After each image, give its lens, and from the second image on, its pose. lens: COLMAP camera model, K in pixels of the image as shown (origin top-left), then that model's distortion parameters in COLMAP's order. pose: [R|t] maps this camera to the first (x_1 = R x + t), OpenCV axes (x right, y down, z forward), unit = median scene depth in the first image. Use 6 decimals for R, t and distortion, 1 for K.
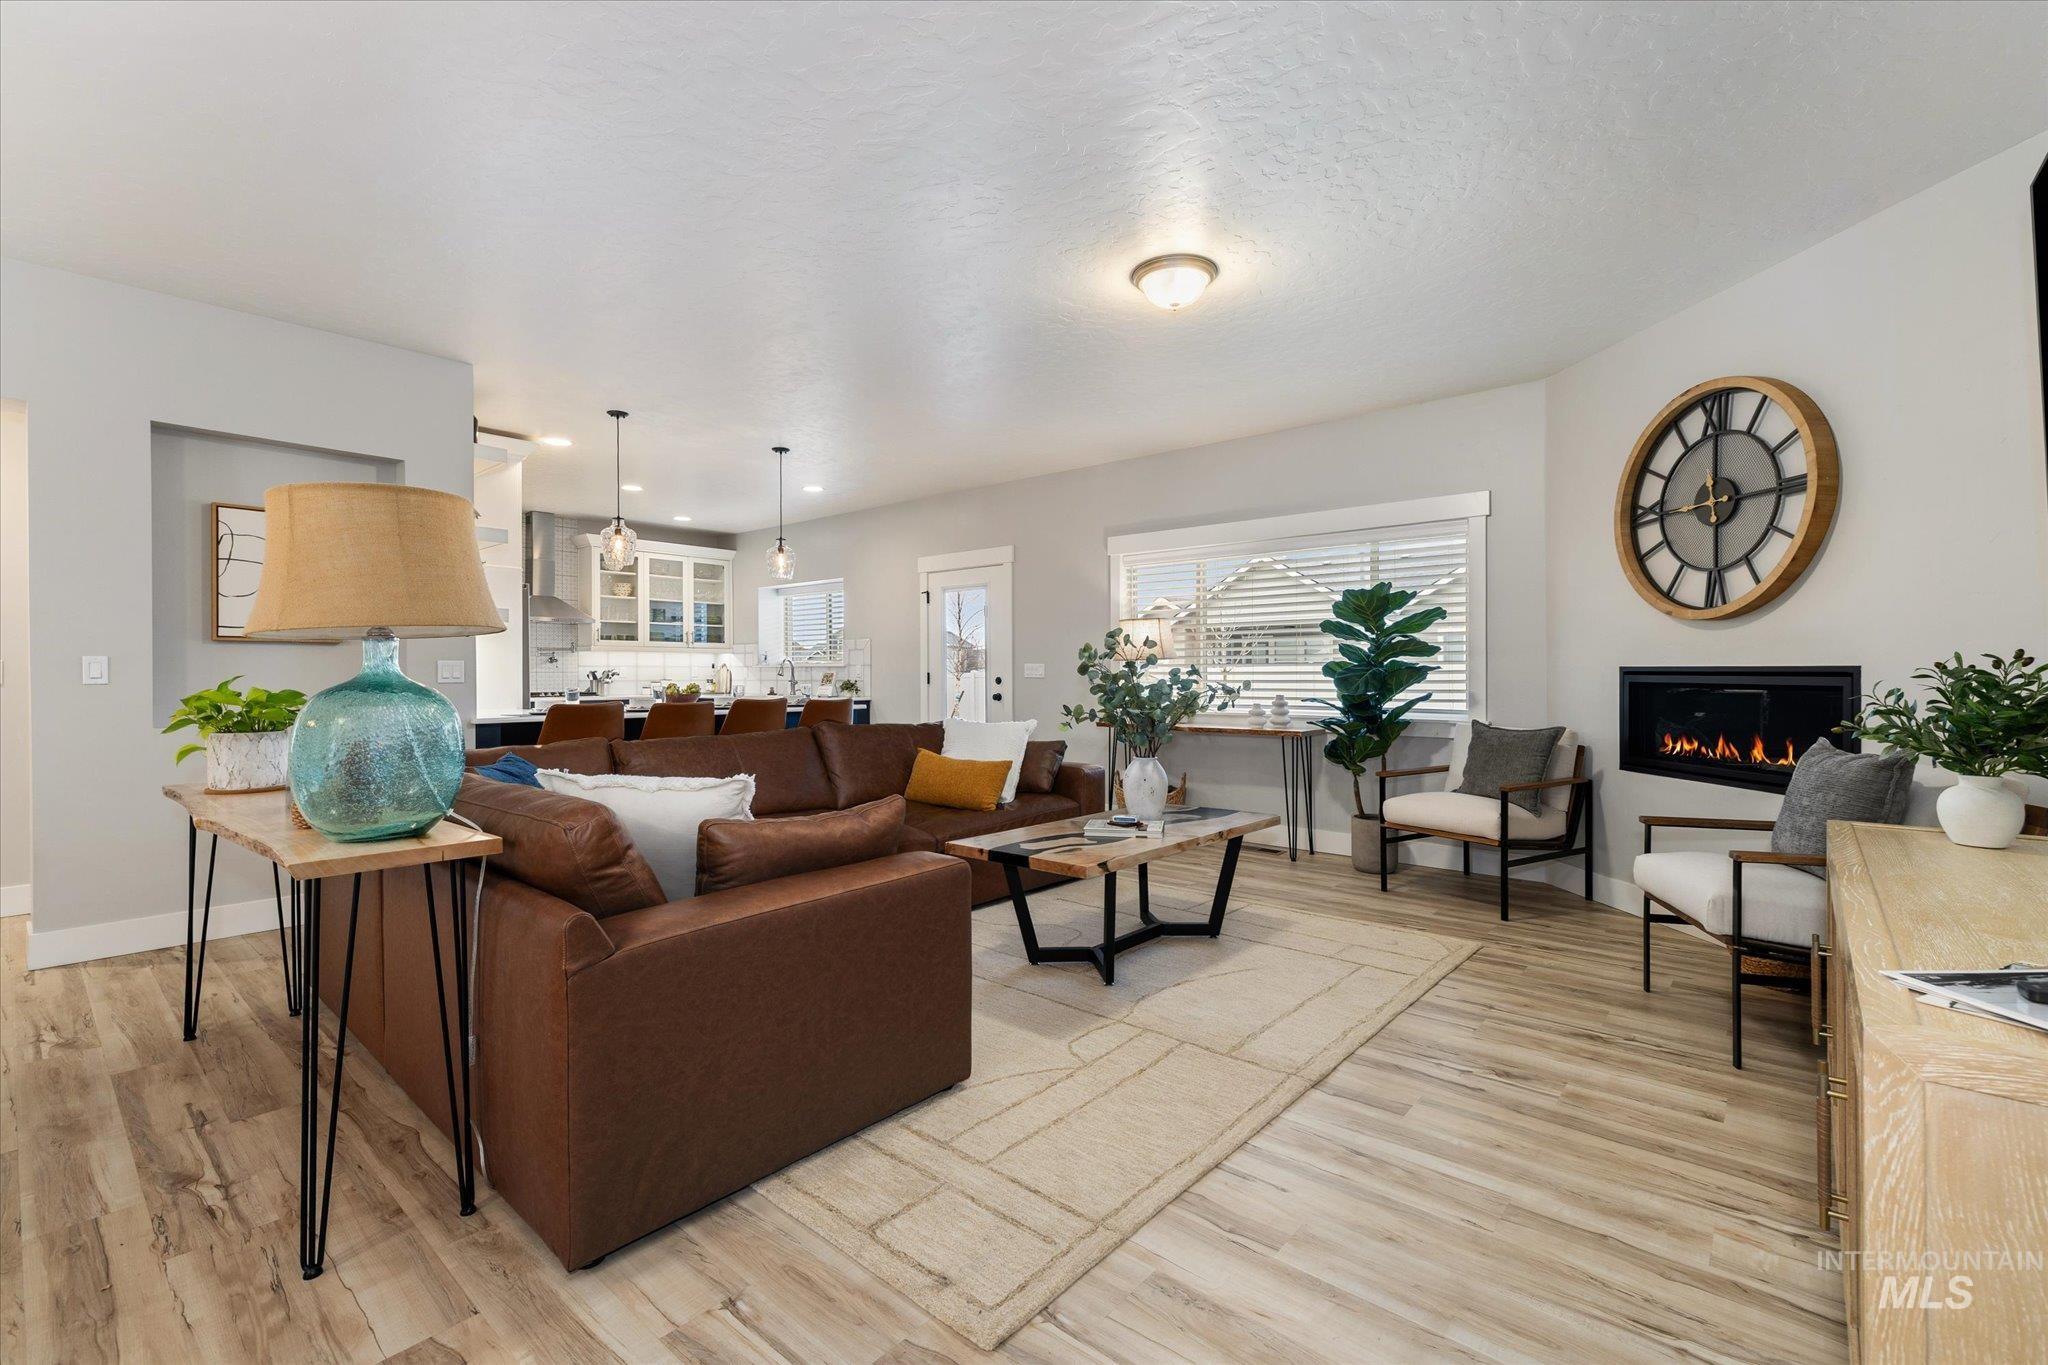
lens RADIAL K [[873.1, 0, 1050.3], [0, 873.1, 676.5], [0, 0, 1]] dist [-0.001125, 0.000044]
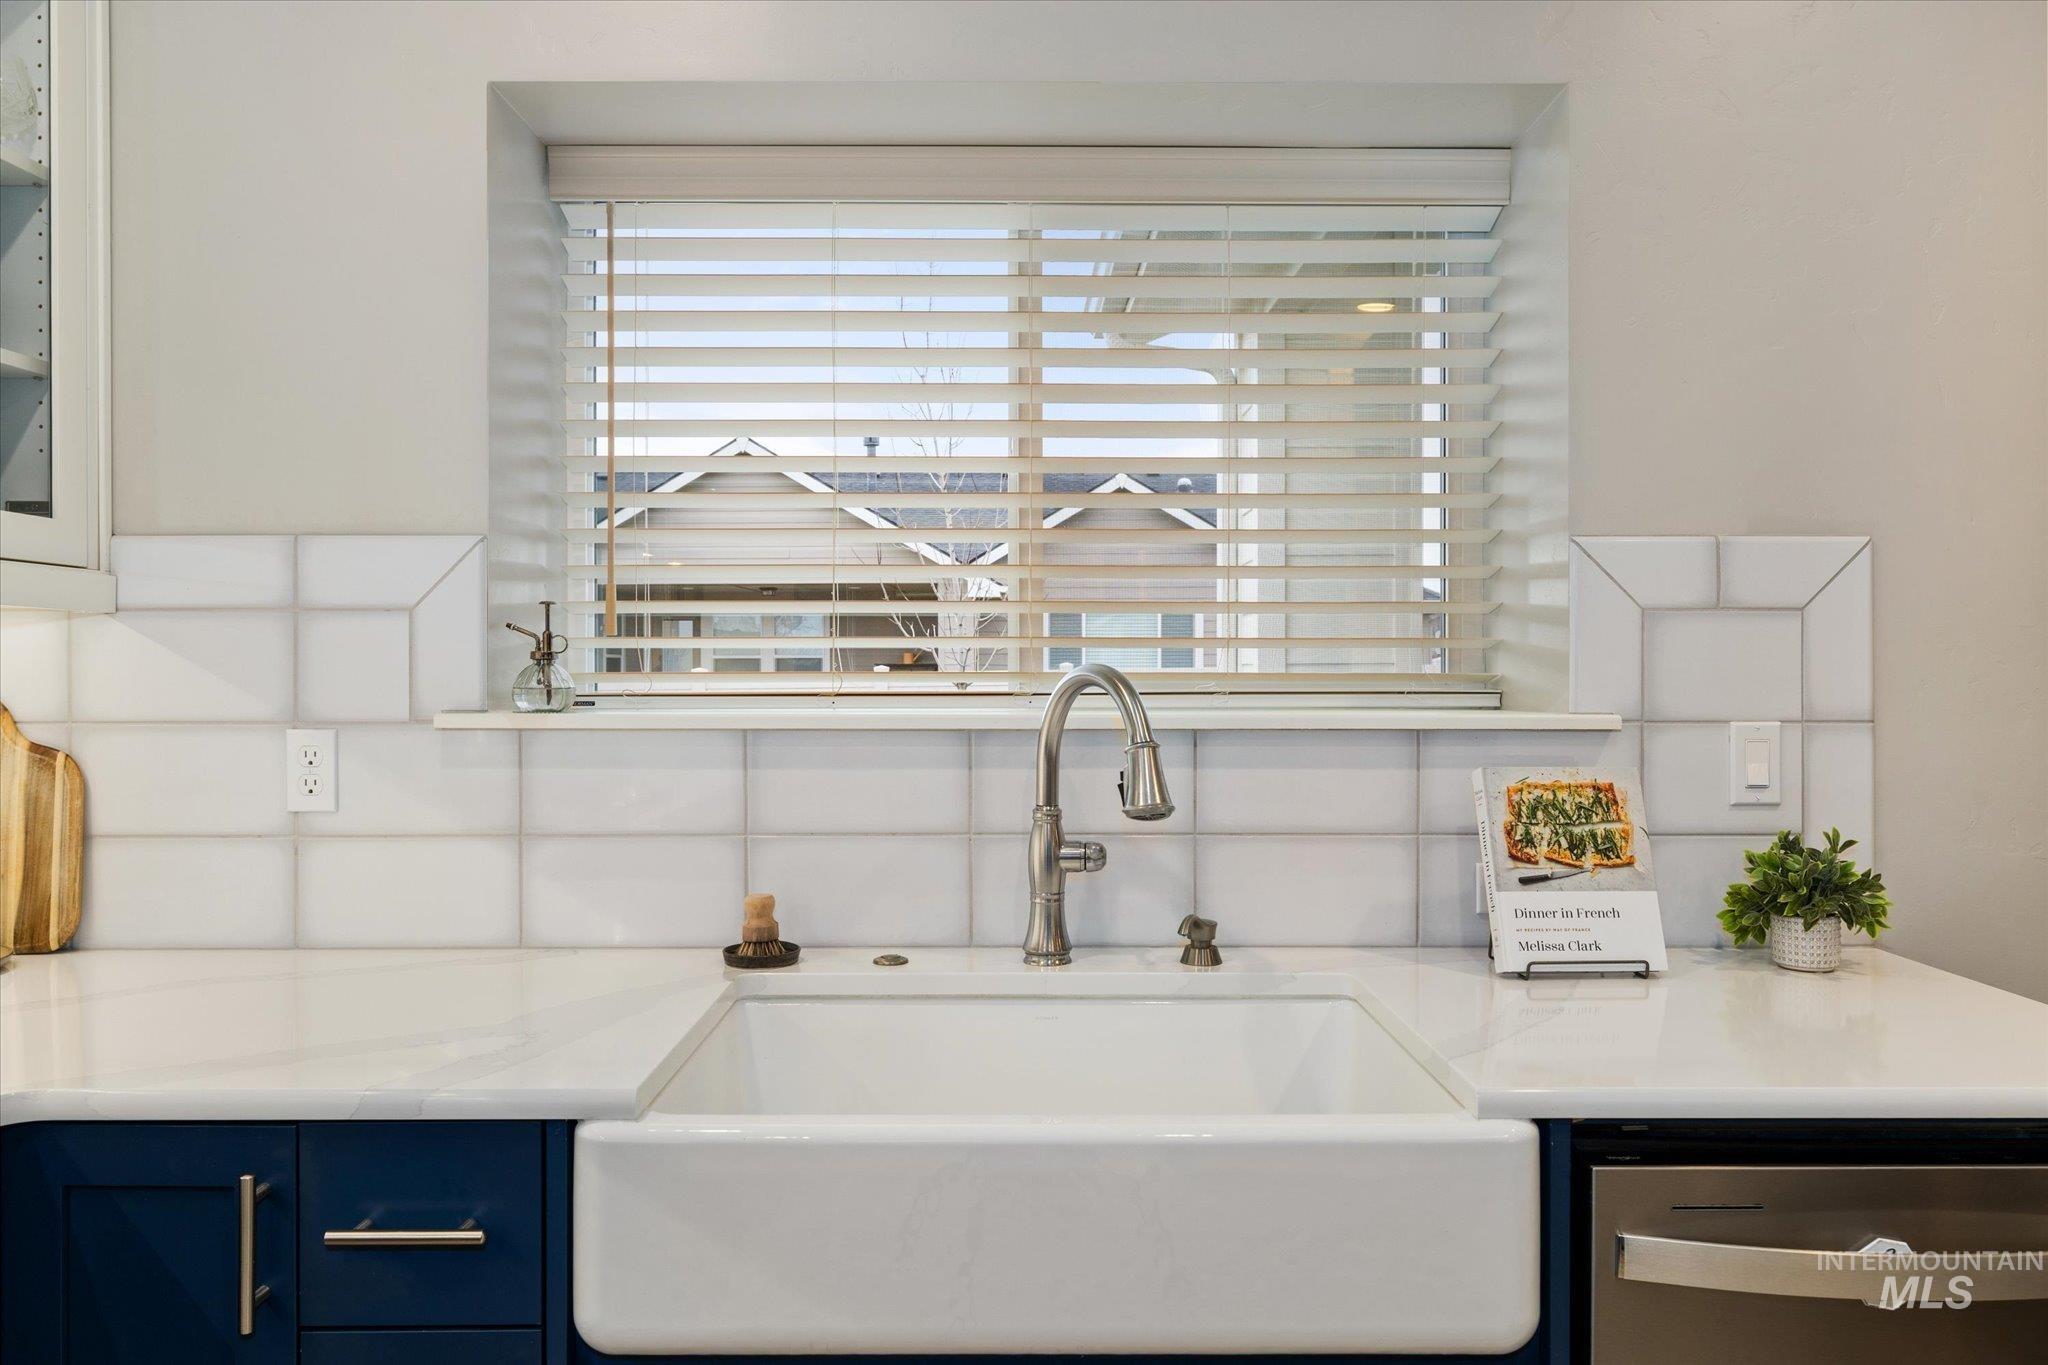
lens RADIAL K [[1415.3, 0, 1024.0], [0, 1415.3, 681.4], [0, 0, 1]] dist [-0.003374, -0.001641]
pose [[0.772458, -0.002381, 0.635062, -0.424329], [0.000744, 0.999996, 0.002845, -0.018643], [-0.635066, -0.001726, 0.772456, 0.843422]]
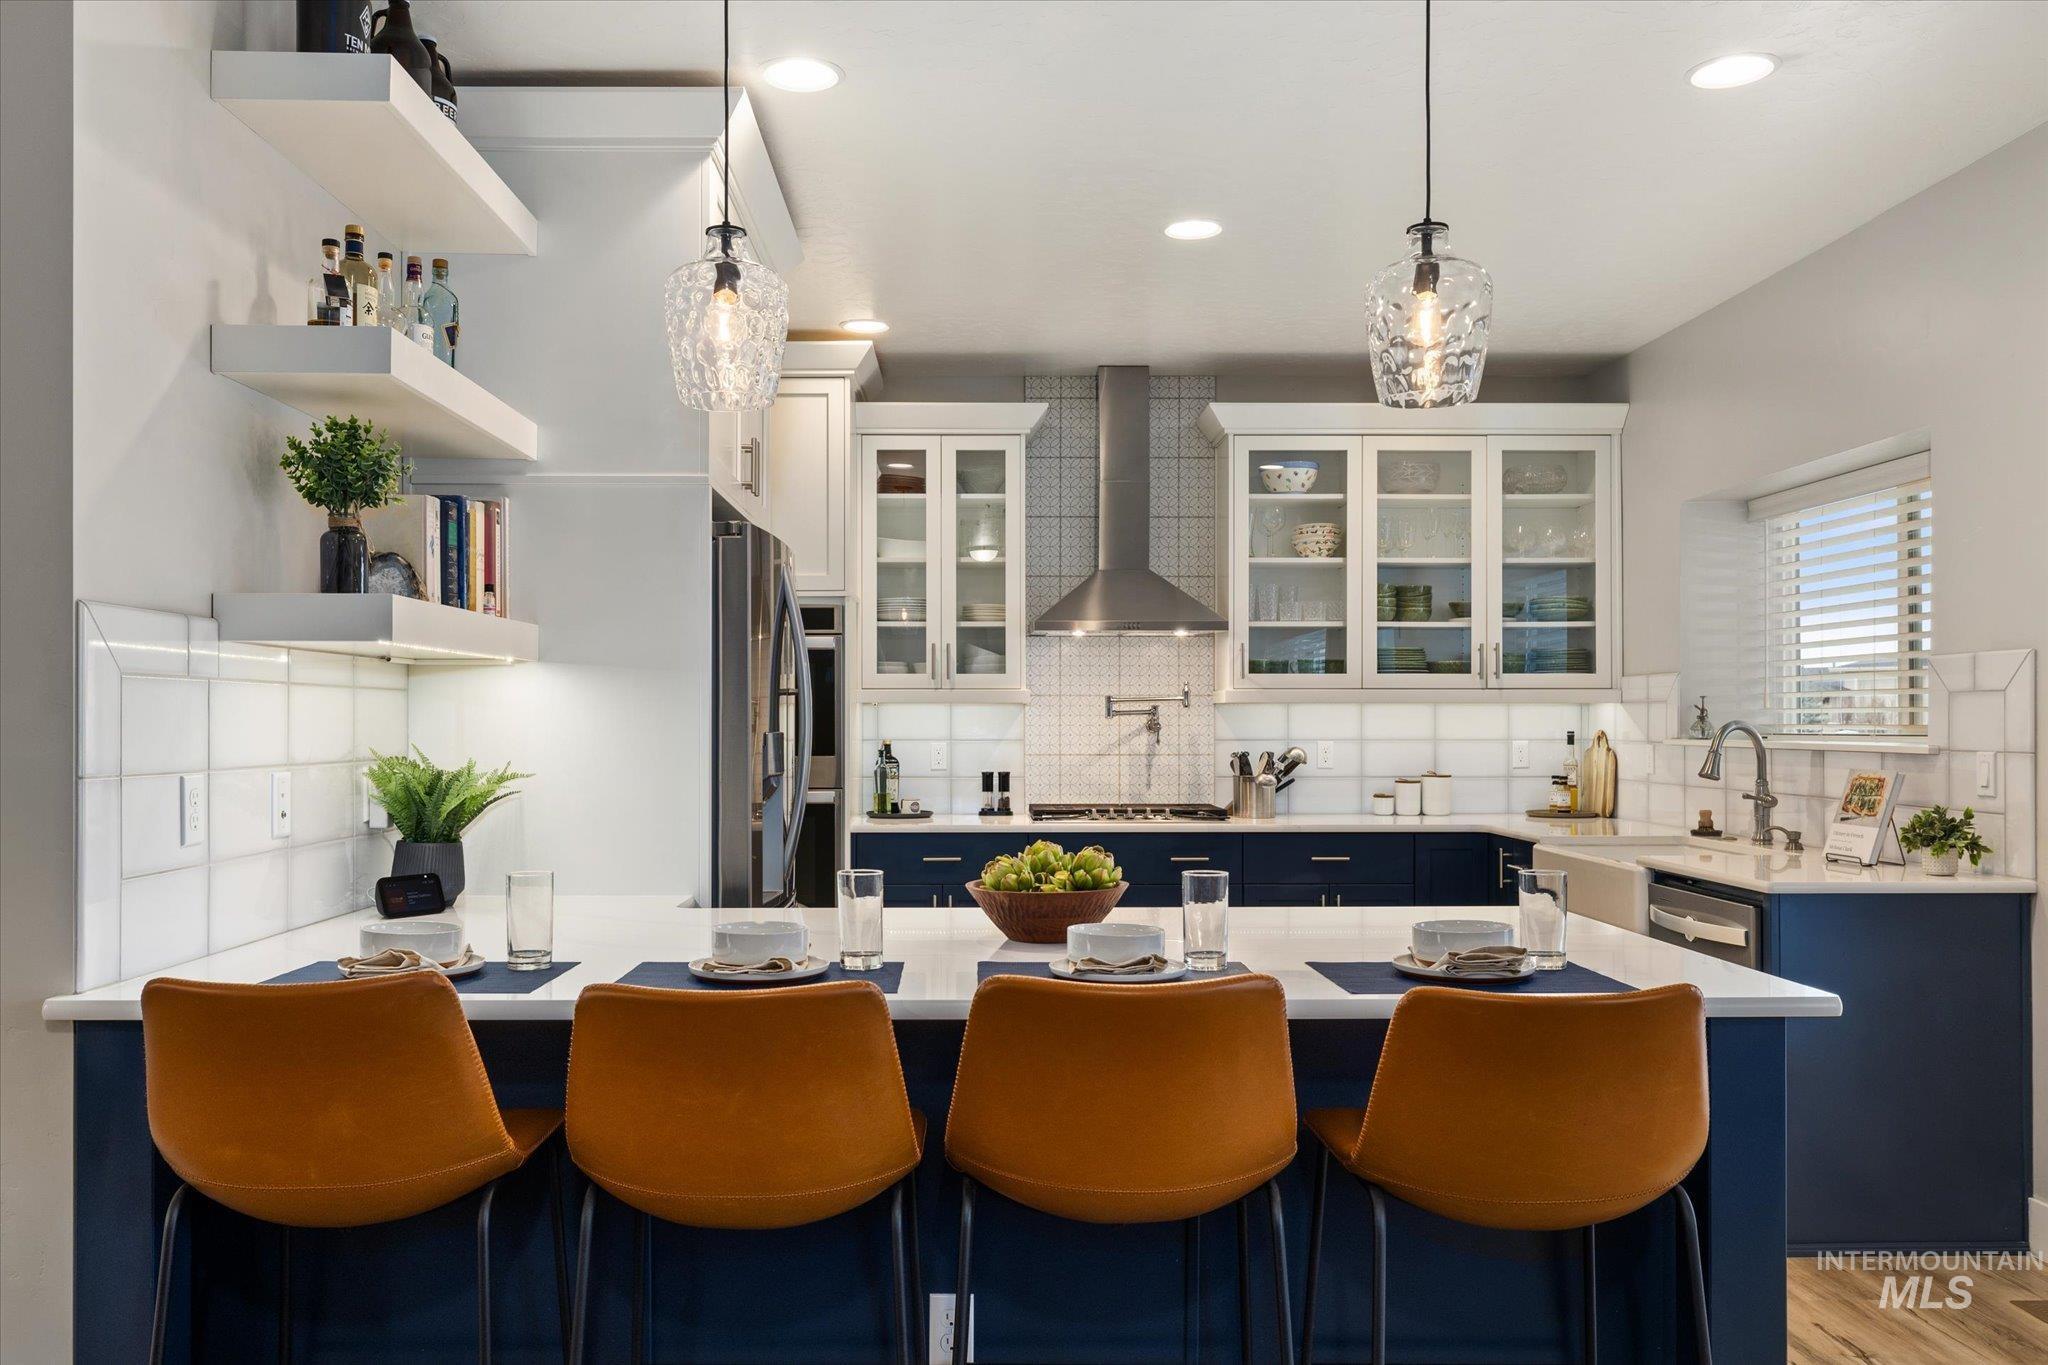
lens RADIAL K [[1601.3, 0, 990.7], [0, 1601.3, 710.3], [0, 0, 1]] dist [0.005874, -0.004193]
pose [[0.642558, -0.002927, -0.766231, -0.042001], [-0.004262, 0.999964, -0.007393, -0.019028], [0.766225, 0.008016, 0.642522, 0.438841]]
